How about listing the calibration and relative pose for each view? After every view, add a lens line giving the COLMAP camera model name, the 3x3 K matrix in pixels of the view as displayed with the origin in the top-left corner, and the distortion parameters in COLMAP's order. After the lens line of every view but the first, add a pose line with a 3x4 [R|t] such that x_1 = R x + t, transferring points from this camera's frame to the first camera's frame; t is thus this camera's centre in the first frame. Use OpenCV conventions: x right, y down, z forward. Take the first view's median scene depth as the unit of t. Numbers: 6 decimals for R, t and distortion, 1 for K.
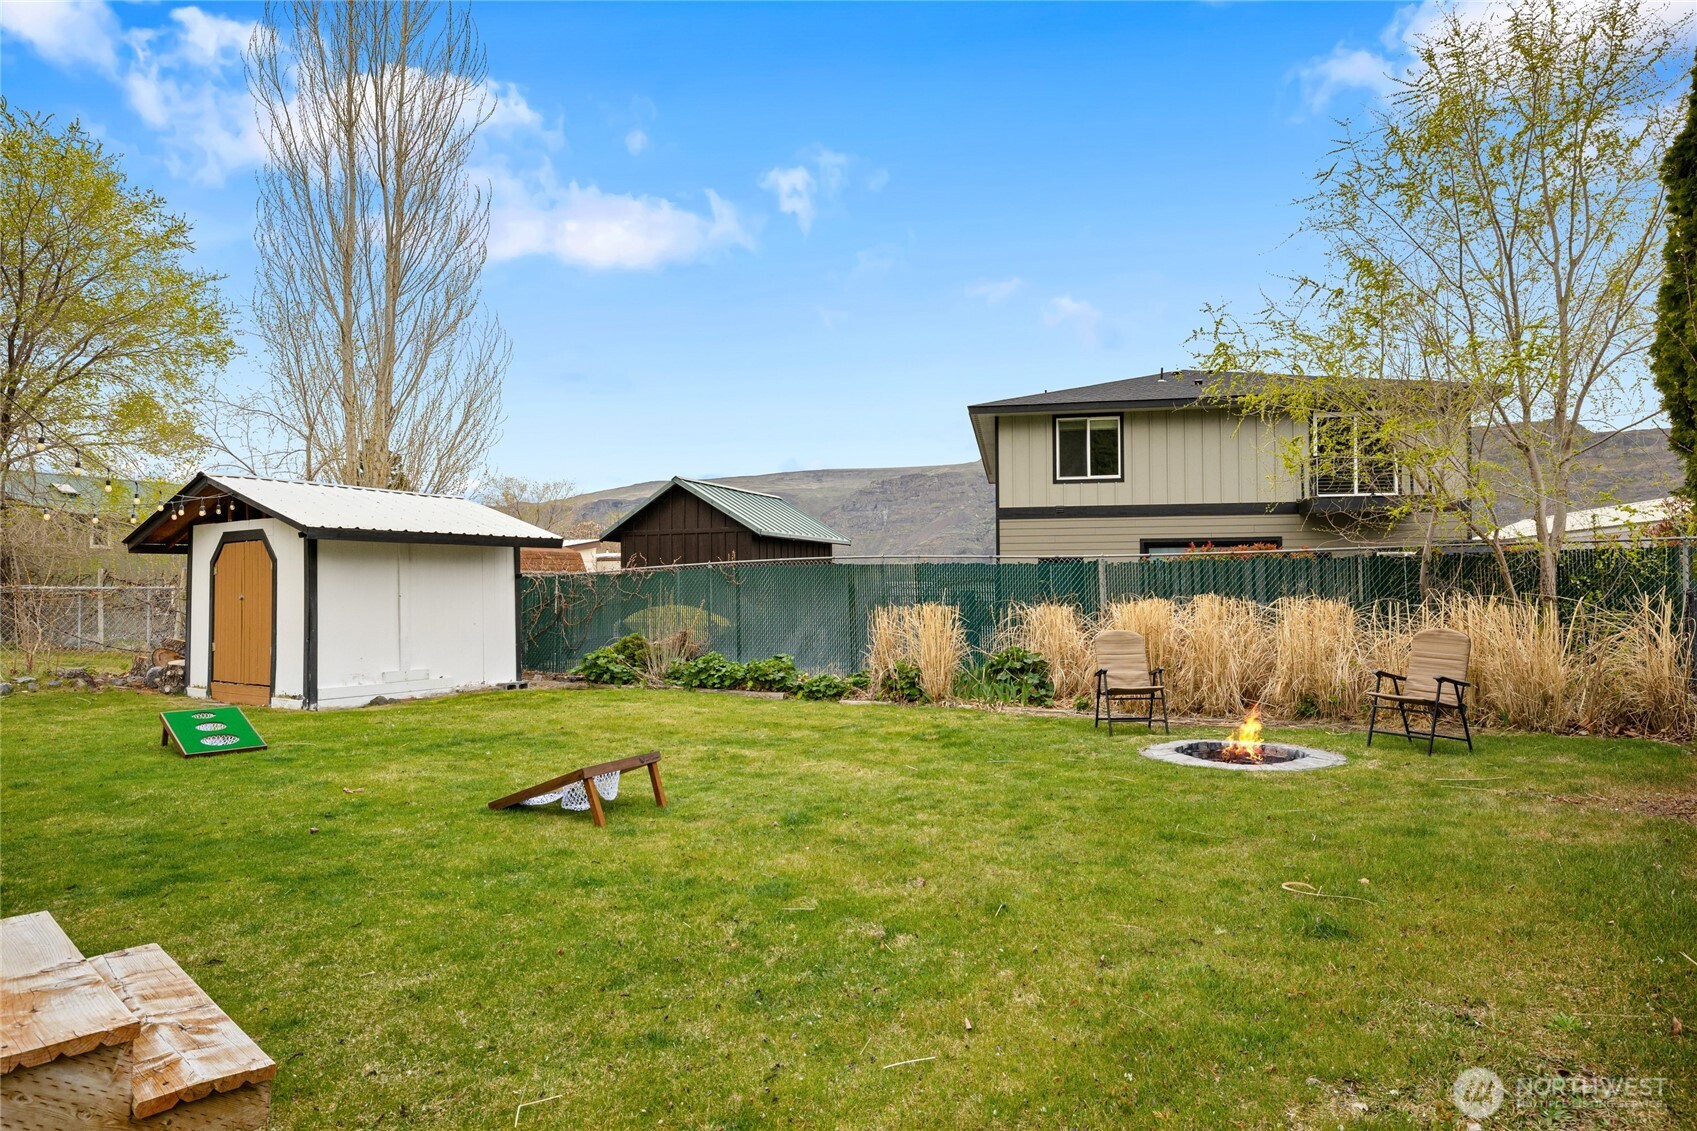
lens RADIAL K [[944.3, 0, 841.1], [0, 944.3, 596.7], [0, 0, 1]] dist [0.000181, -0.000182]
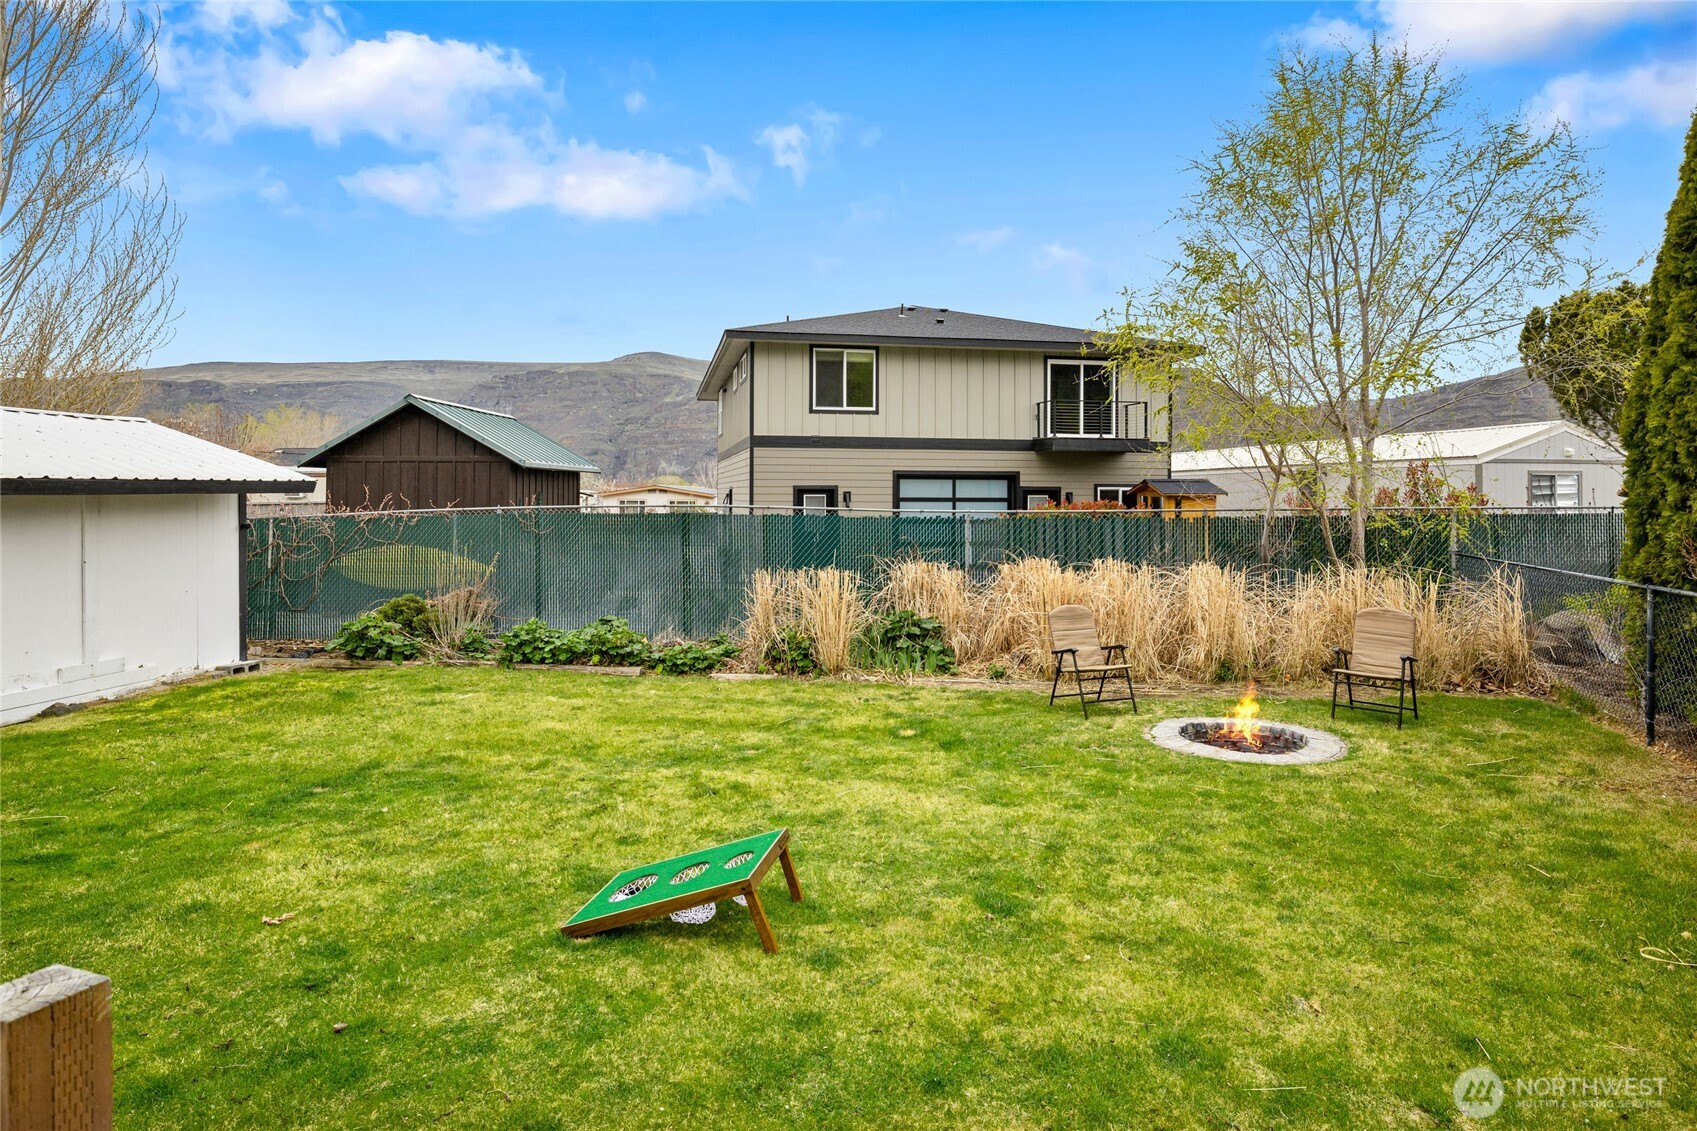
lens RADIAL K [[948.0, 0, 842.6], [0, 948.0, 495.5], [0, 0, 1]] dist [0.000712, -0.000116]
pose [[0.931756, 0.000889, 0.363083, -0.187882], [0.001276, 0.999983, -0.005723, -0.048093], [-0.363082, 0.005795, 0.931739, 0.100557]]
